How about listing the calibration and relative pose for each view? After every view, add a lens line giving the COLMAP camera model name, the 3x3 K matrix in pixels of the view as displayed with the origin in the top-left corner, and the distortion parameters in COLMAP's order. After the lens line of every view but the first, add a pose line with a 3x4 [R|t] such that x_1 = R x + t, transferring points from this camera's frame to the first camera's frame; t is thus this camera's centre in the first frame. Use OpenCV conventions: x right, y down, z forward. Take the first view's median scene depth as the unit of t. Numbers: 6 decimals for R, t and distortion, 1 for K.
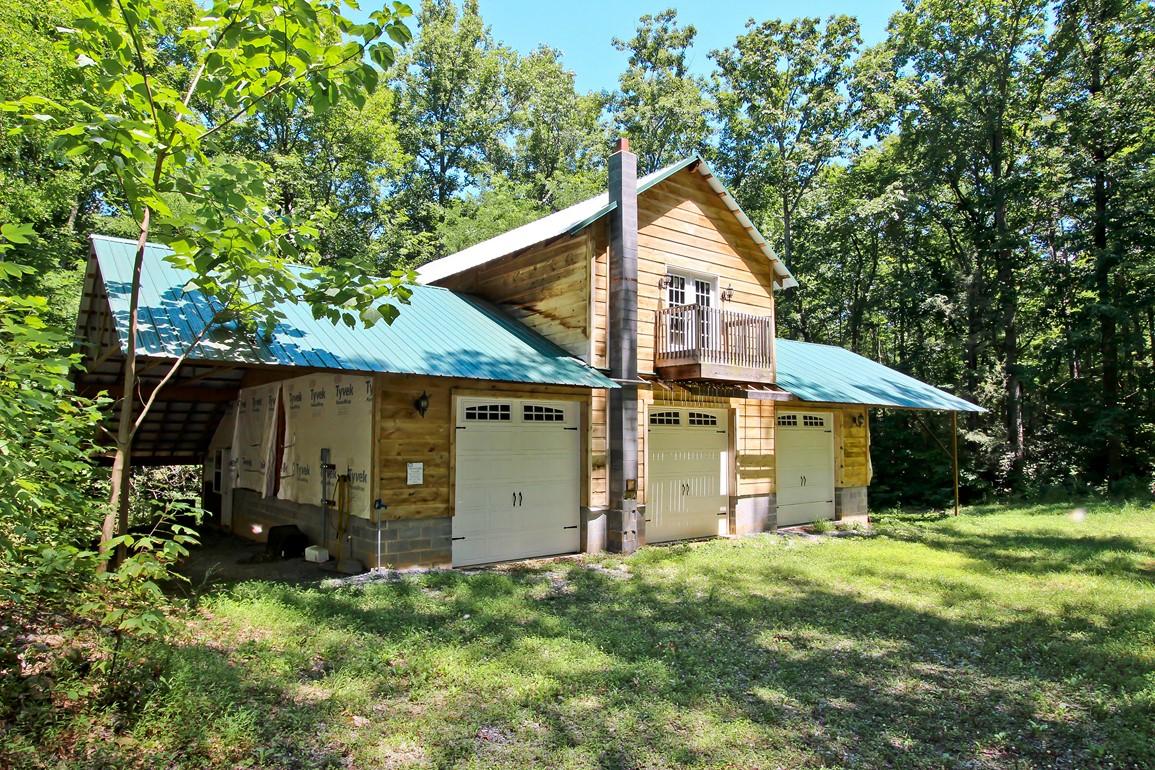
lens RADIAL K [[721.3, 0, 577.5], [0, 721.3, 385.0], [0, 0, 1]] dist [-0.057686, 0.000219]
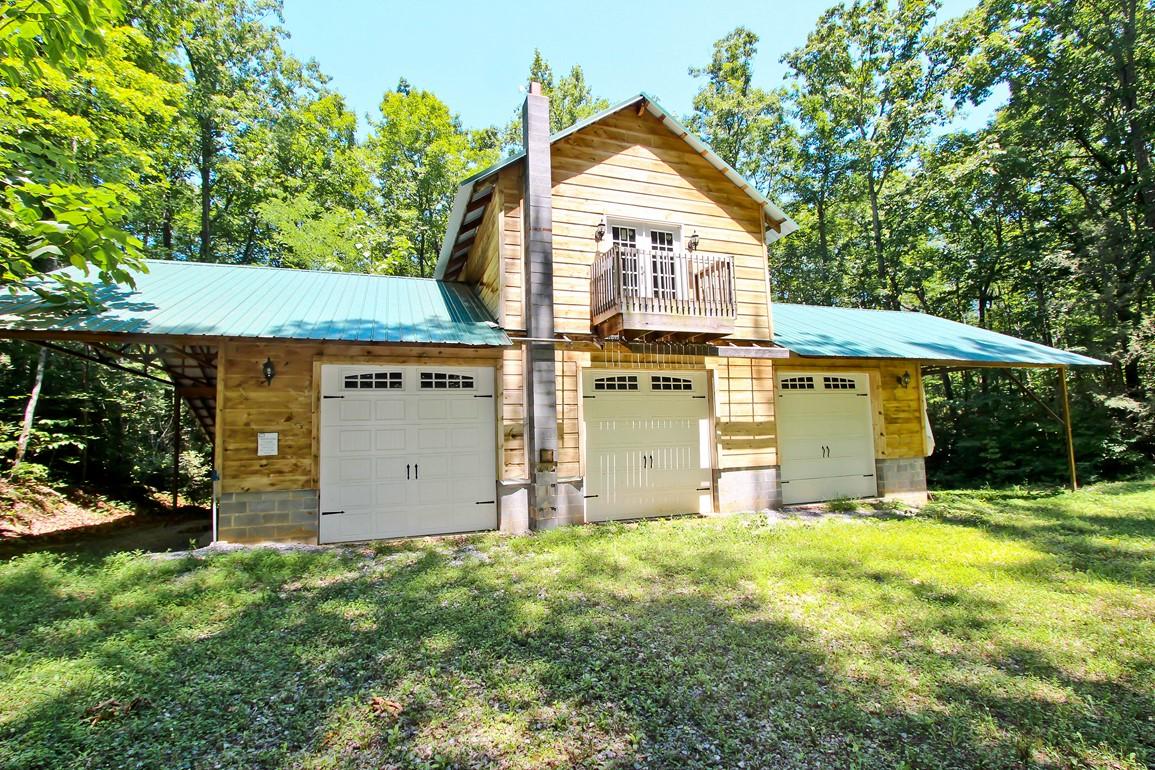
lens RADIAL K [[532.7, 0, 577.5], [0, 532.7, 385.0], [0, 0, 1]] dist [-0.032049, 0.000024]
pose [[0.939433, -0.061209, -0.337222, 0.282255], [0.055627, 0.998108, -0.026200, 0.059262], [0.338187, 0.005855, 0.941061, 0.328446]]
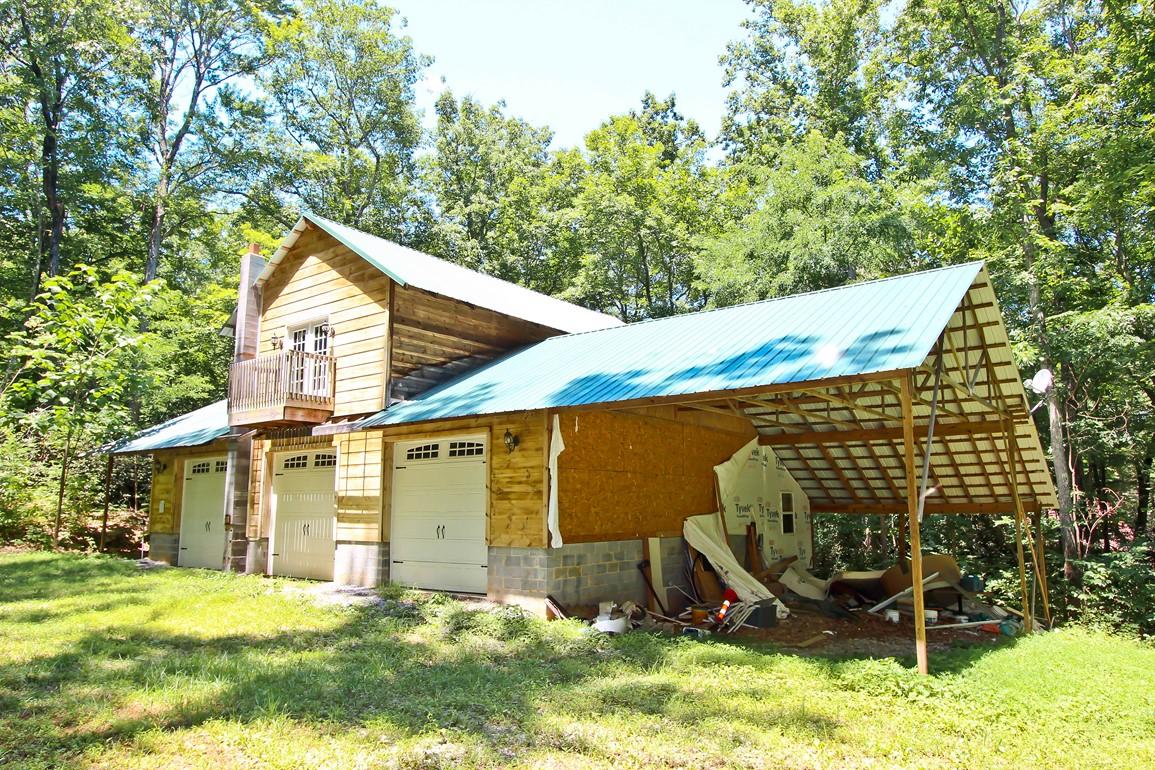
lens RADIAL K [[716.8, 0, 577.5], [0, 716.8, 385.0], [0, 0, 1]] dist [-0.001490, -0.000145]
pose [[0.261396, -0.162904, -0.951385, 1.200143], [0.080841, 0.985887, -0.146600, 0.116199], [0.961840, -0.038590, 0.270877, 1.049072]]
